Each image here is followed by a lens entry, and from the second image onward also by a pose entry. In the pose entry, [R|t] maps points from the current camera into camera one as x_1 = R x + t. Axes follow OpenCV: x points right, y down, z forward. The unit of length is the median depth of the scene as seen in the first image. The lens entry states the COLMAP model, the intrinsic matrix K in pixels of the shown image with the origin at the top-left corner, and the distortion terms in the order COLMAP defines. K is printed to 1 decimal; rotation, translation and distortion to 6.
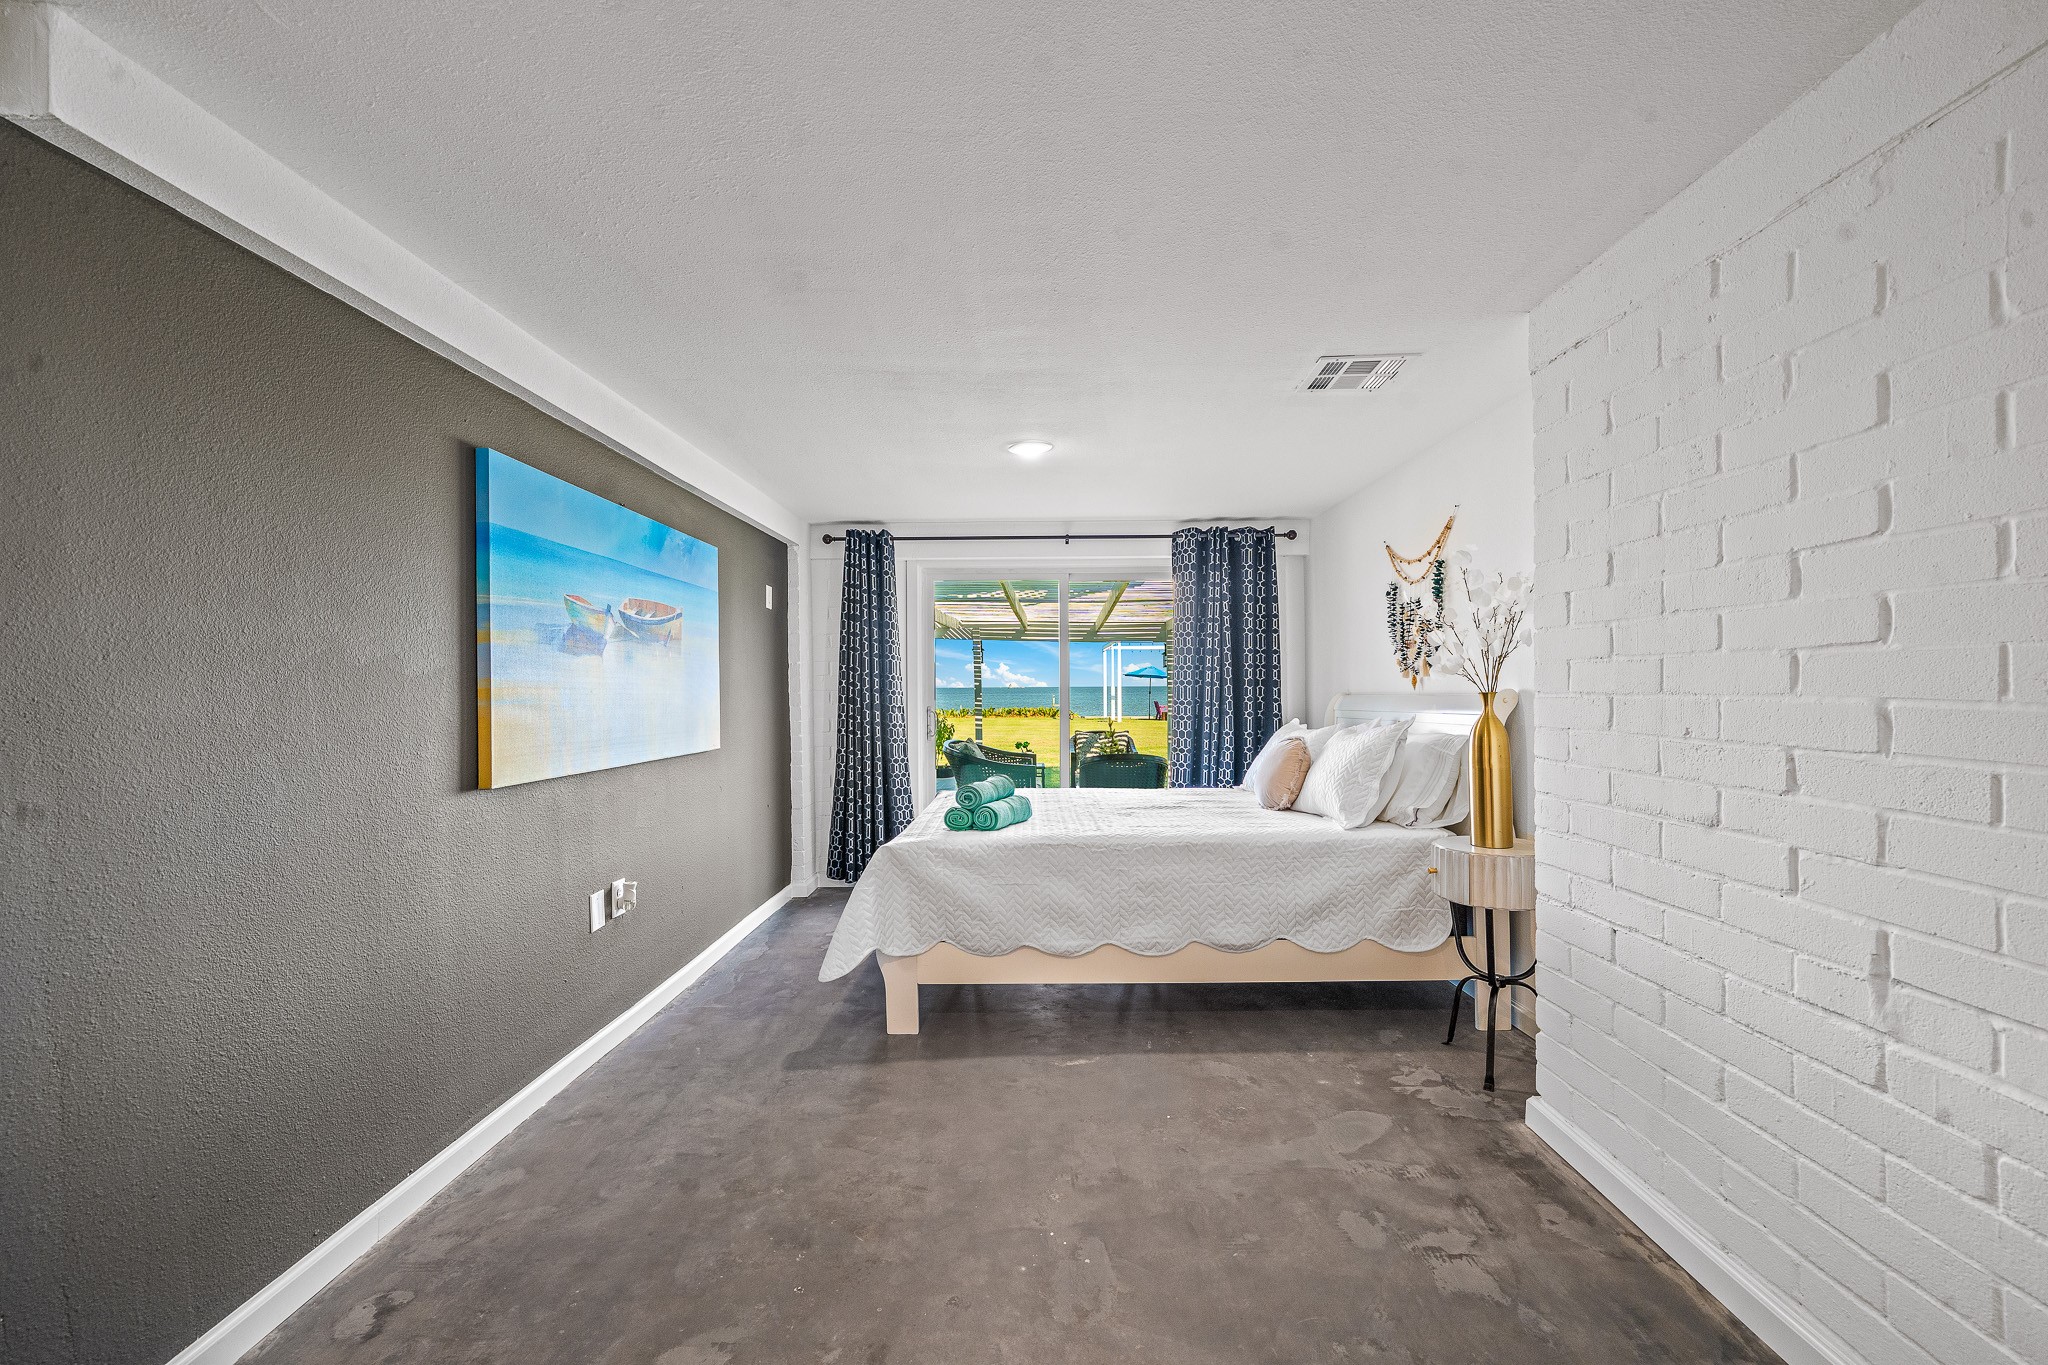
lens RADIAL K [[804.6, 0, 1026.3], [0, 804.6, 688.2], [0, 0, 1]] dist [-0.001759, 0.000006]
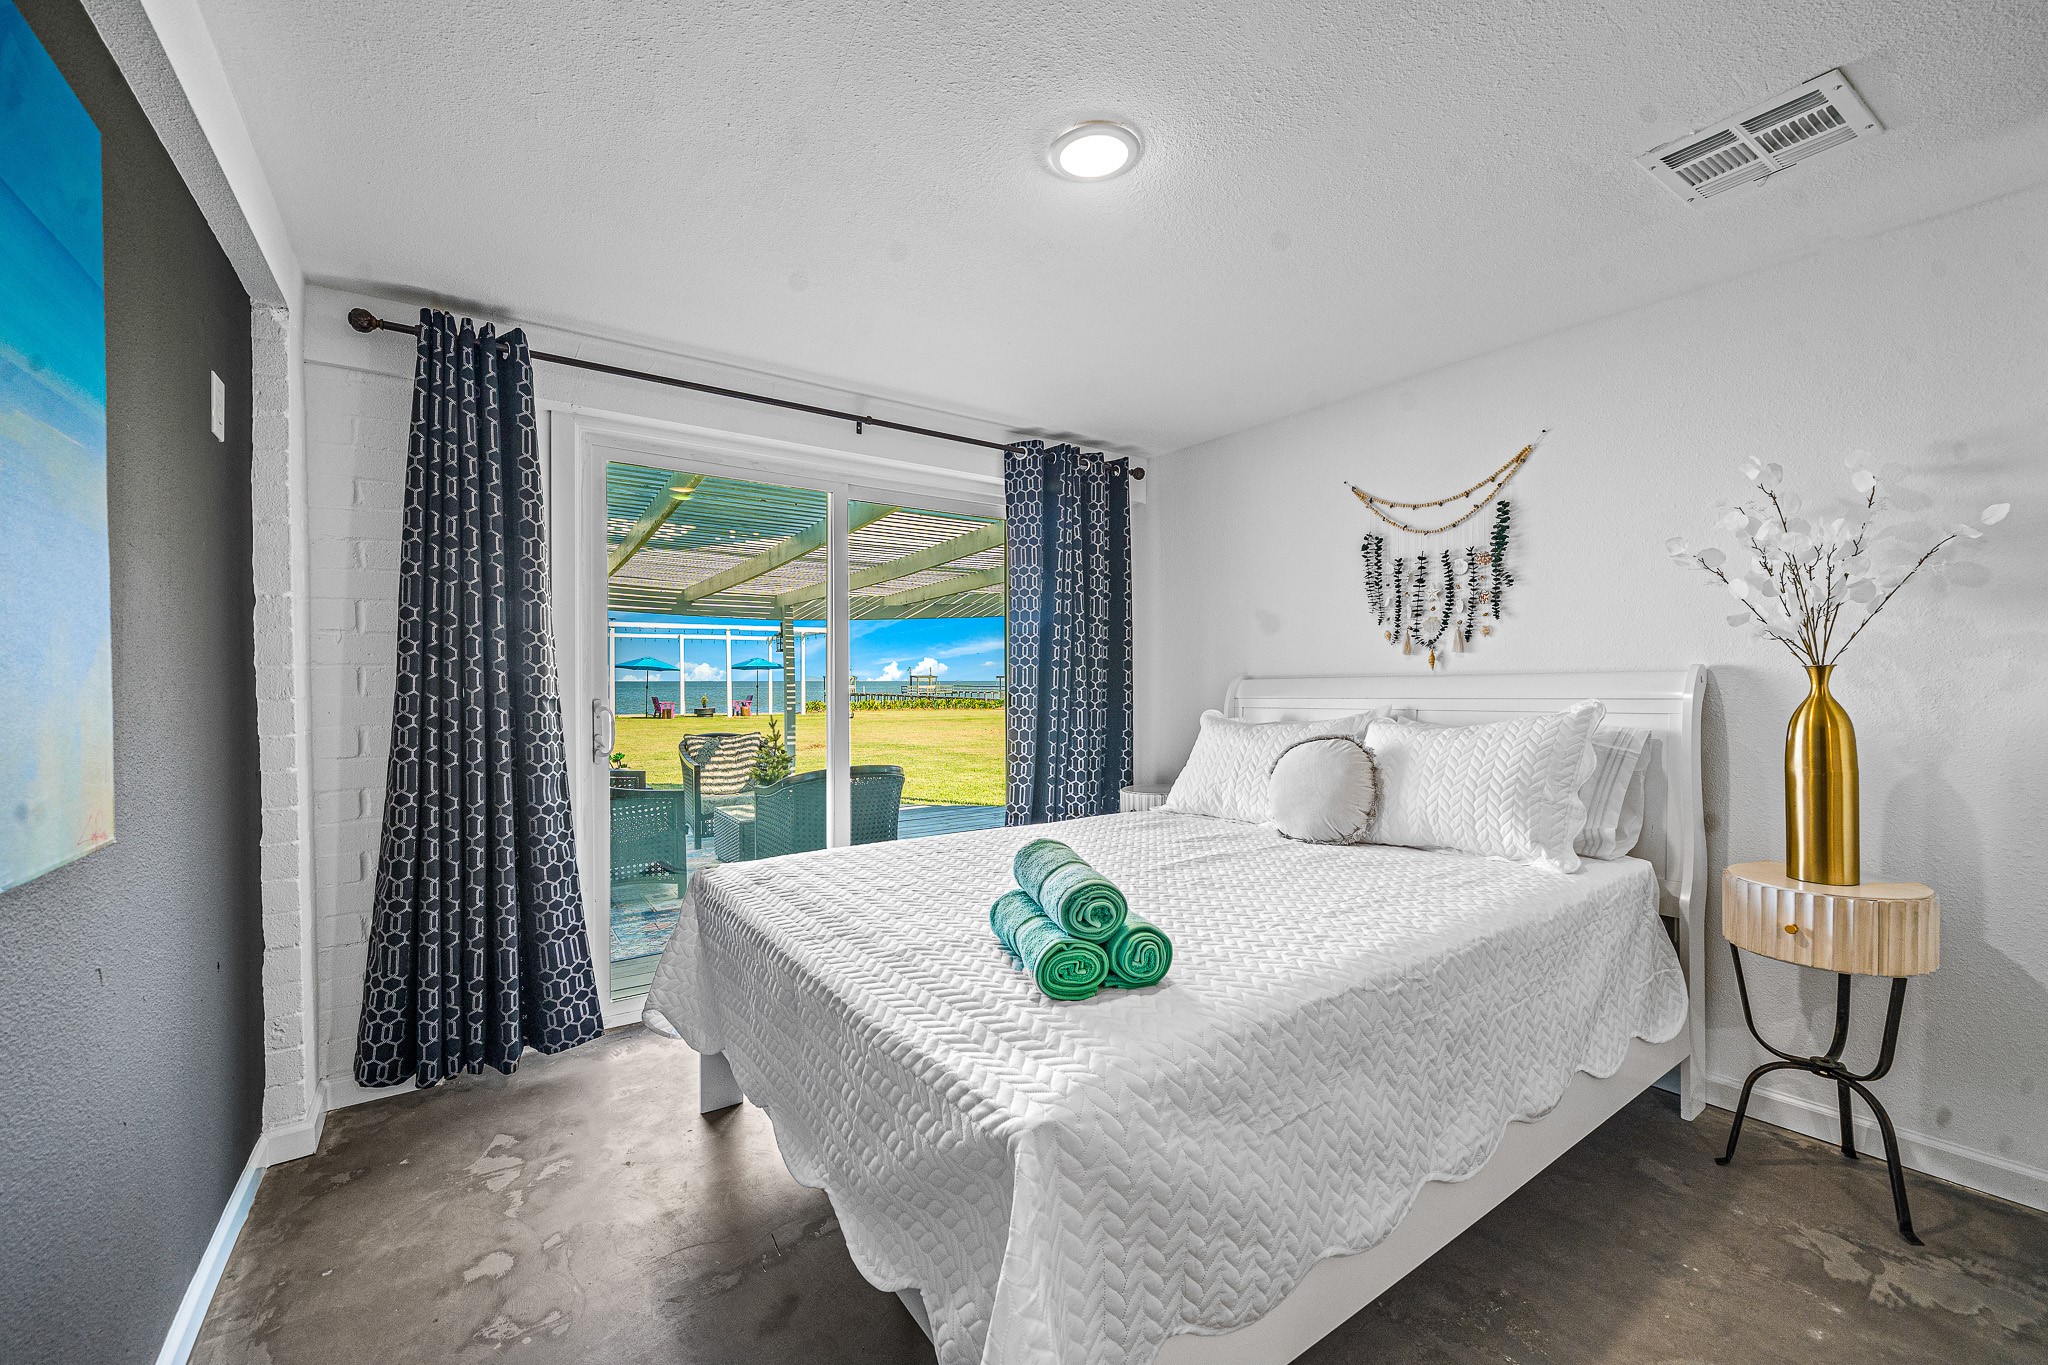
lens RADIAL K [[804.6, 0, 1026.3], [0, 804.6, 688.2], [0, 0, 1]] dist [-0.001759, 0.000006]
pose [[0.810140, 0.000556, 0.586236, -0.213666], [-0.003016, 0.999990, 0.003220, 0.014042], [-0.586228, -0.004376, 0.810134, 0.436832]]
